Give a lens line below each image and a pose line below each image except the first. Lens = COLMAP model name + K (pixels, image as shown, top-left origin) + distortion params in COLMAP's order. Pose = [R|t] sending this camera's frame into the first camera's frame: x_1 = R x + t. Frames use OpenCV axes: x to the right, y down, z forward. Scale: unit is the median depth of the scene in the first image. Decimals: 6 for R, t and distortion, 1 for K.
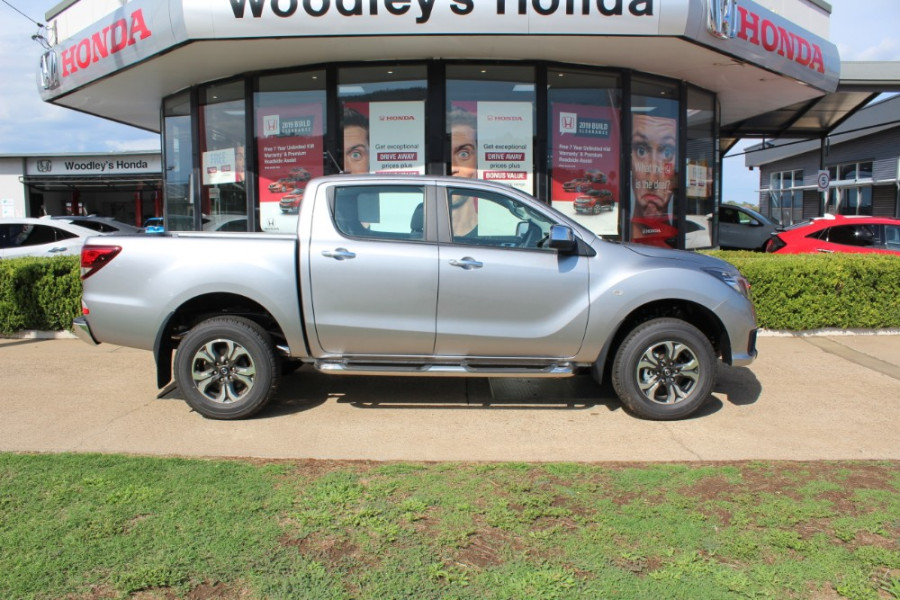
lens RADIAL K [[759.0, 0, 450.0], [0, 759.0, 300.0], [0, 0, 1]] dist [-0.171619, 0.168005]
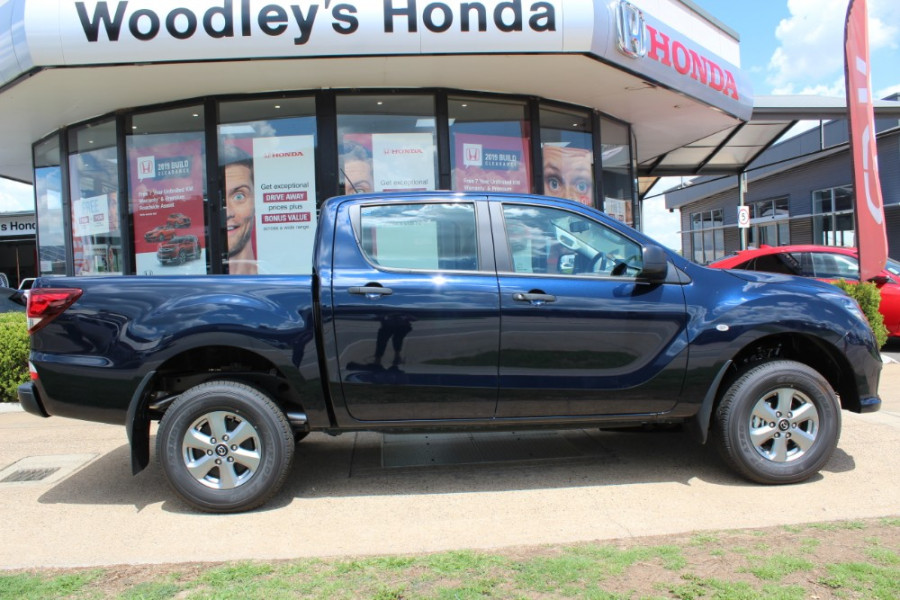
lens RADIAL K [[759.0, 0, 450.0], [0, 759.0, 300.0], [0, 0, 1]] dist [-0.171619, 0.168005]
pose [[0.994976, -0.039549, 0.091971, 0.036829], [0.046225, 0.996360, -0.071627, 0.005679], [-0.088804, 0.075519, 0.993182, 0.094915]]
